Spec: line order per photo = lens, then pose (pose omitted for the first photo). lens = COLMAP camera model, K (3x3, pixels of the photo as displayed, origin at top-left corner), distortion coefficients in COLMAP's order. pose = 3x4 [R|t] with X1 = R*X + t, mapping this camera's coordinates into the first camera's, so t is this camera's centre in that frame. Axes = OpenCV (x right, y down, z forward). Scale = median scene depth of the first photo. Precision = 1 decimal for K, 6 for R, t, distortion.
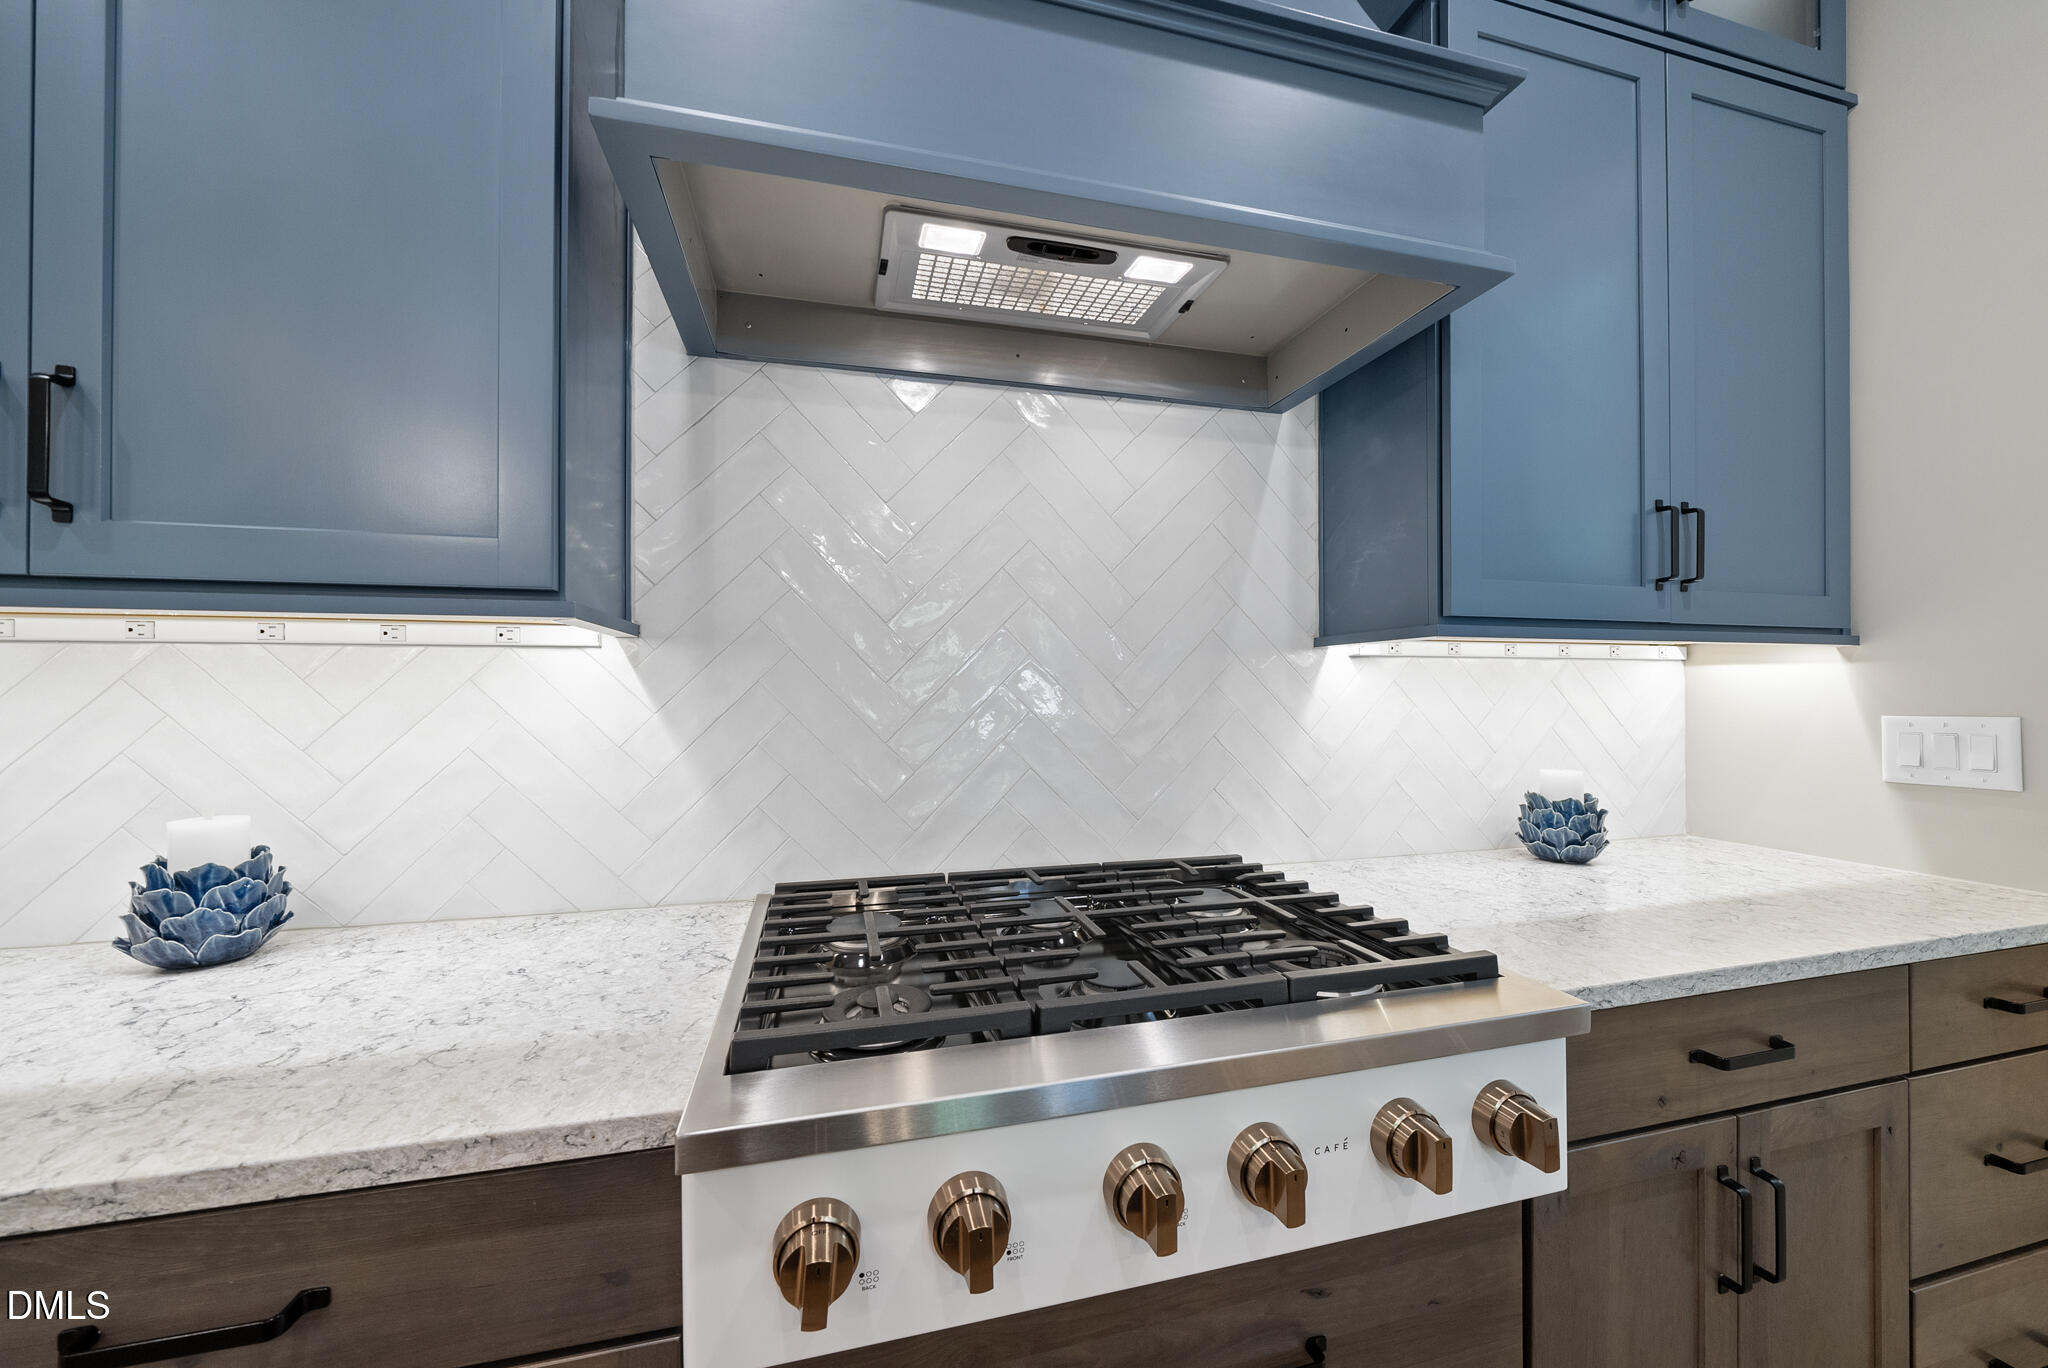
lens RADIAL K [[741.2, 0, 1014.9], [0, 741.2, 692.2], [0, 0, 1]] dist [-0.004213, -0.000634]
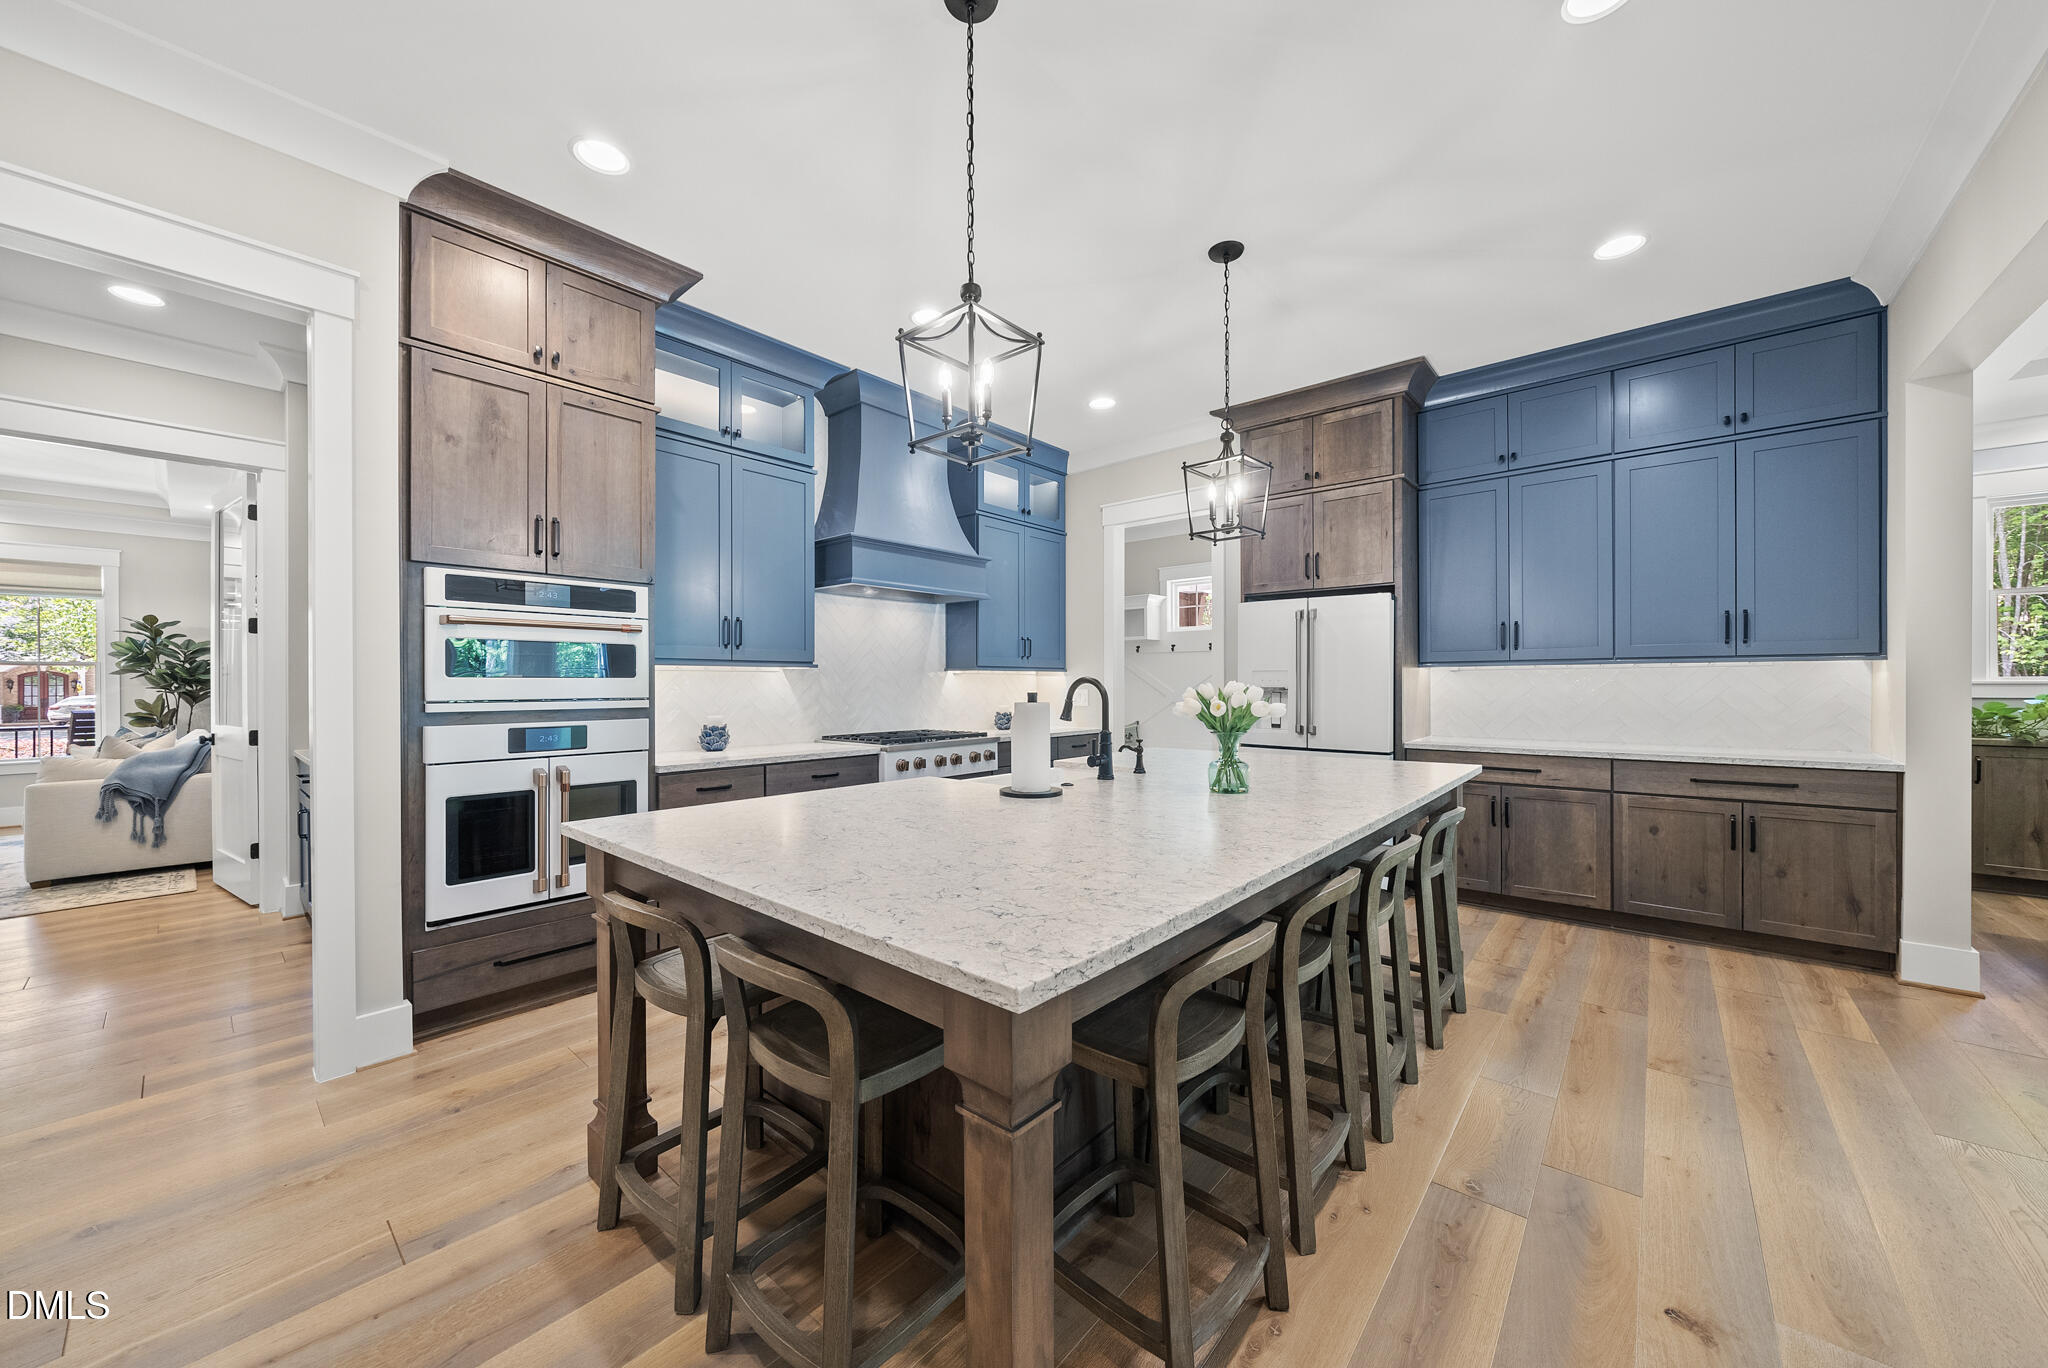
lens RADIAL K [[741.2, 0, 1012.0], [0, 741.2, 684.7], [0, 0, 1]] dist [-0.004213, -0.000634]
pose [[0.828978, -0.002715, 0.559275, -1.410203], [0.002703, 0.999996, 0.000849, 0.003506], [-0.559275, 0.000808, 0.828982, -2.273453]]
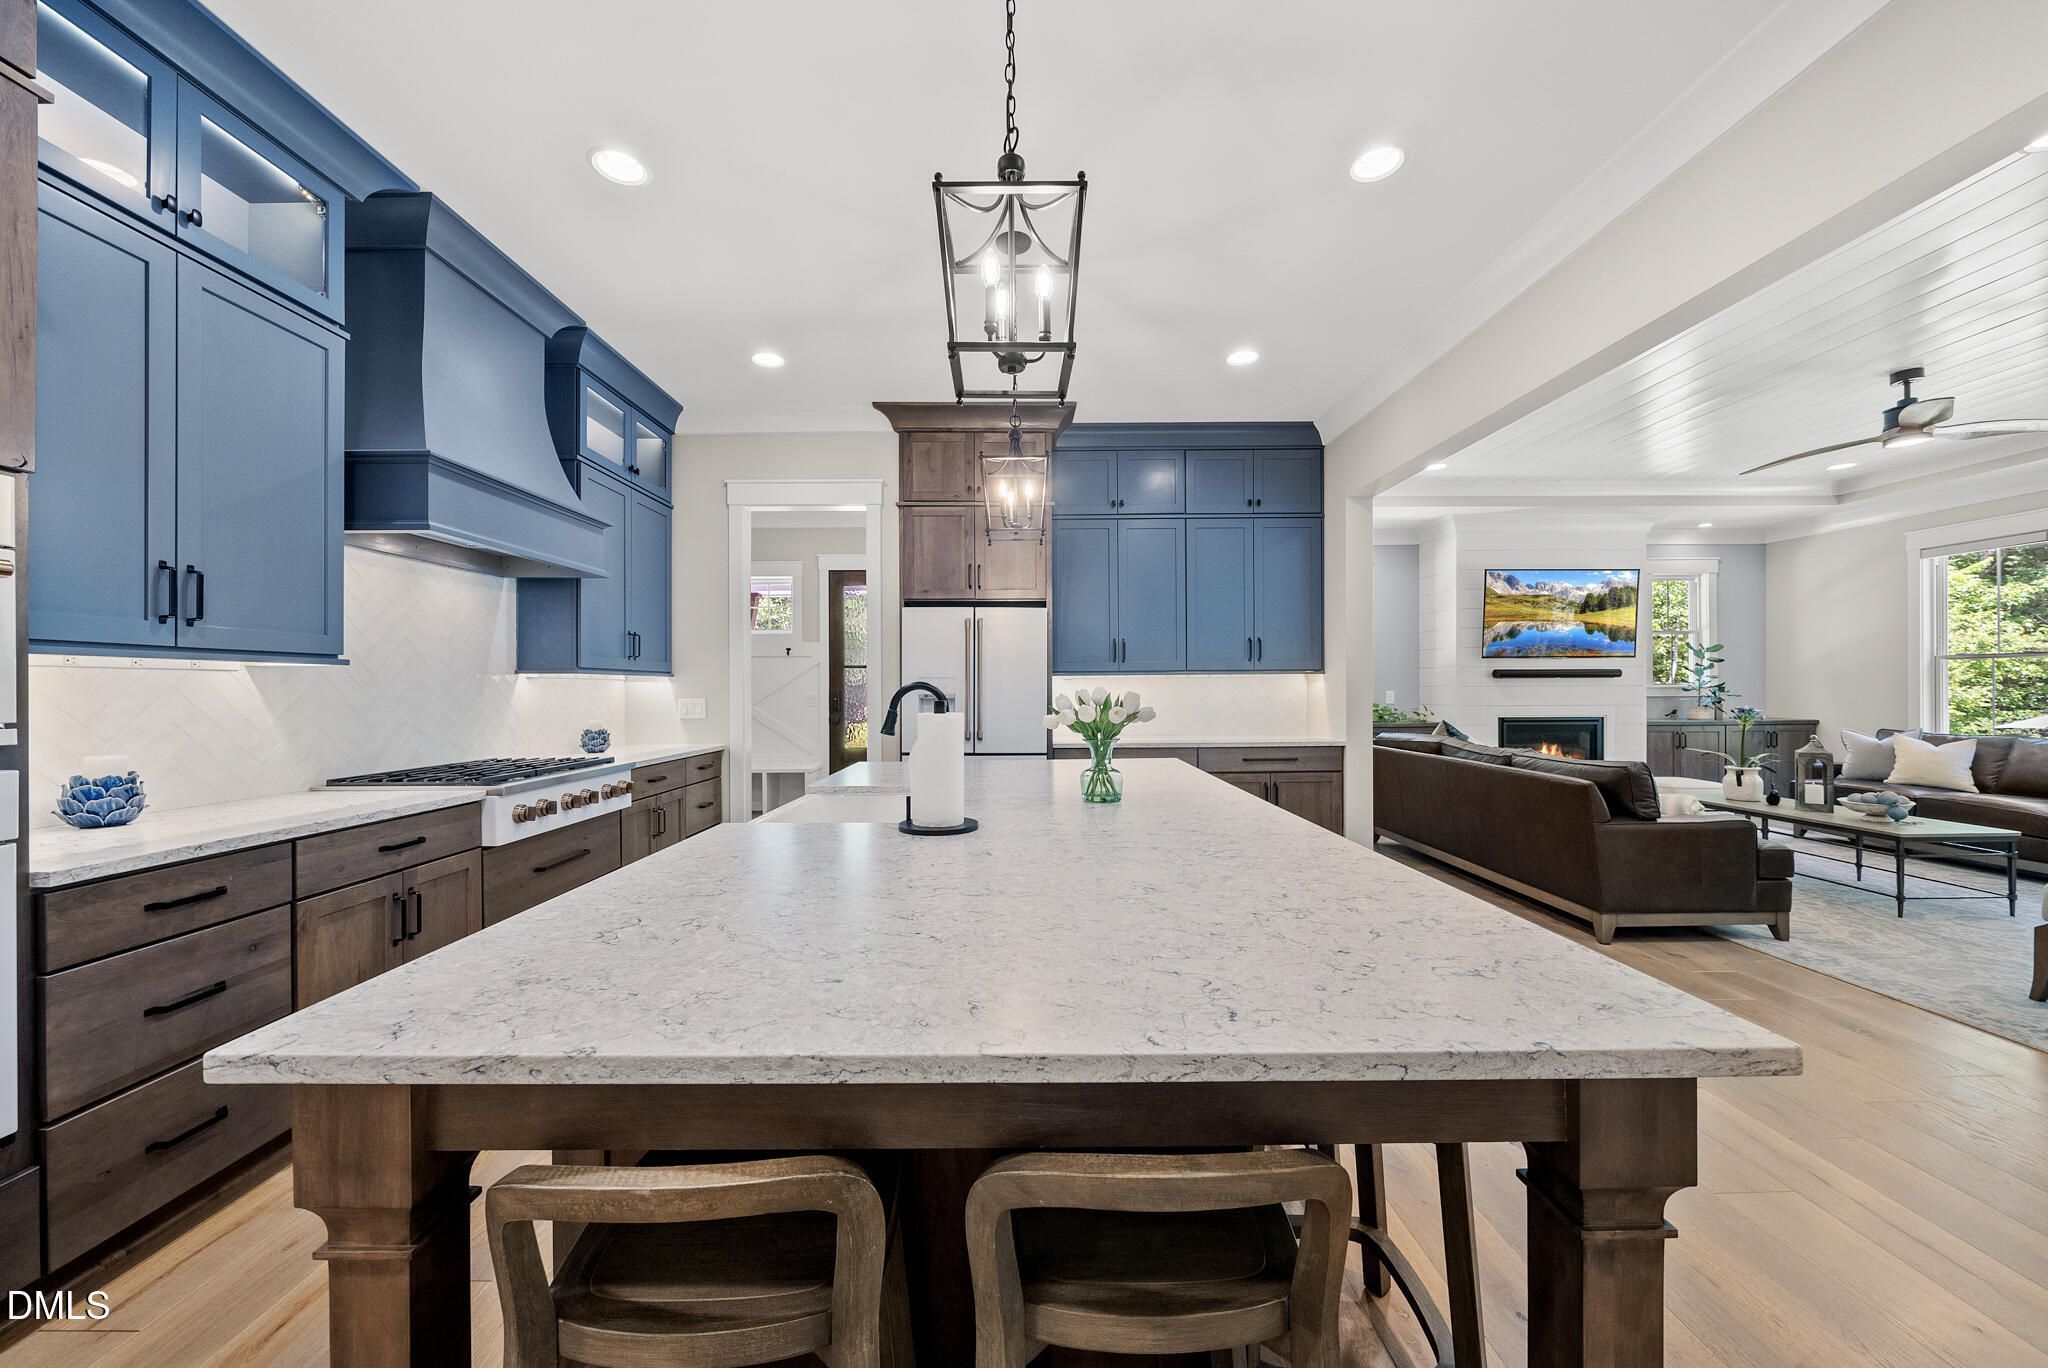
lens RADIAL K [[741.2, 0, 1024.3], [0, 741.2, 688.1], [0, 0, 1]] dist [-0.004213, -0.000634]
pose [[0.247545, 0.001068, 0.968876, -1.698146], [0.005881, 0.999979, -0.002605, 0.004438], [-0.968859, 0.006342, 0.247534, -1.360215]]
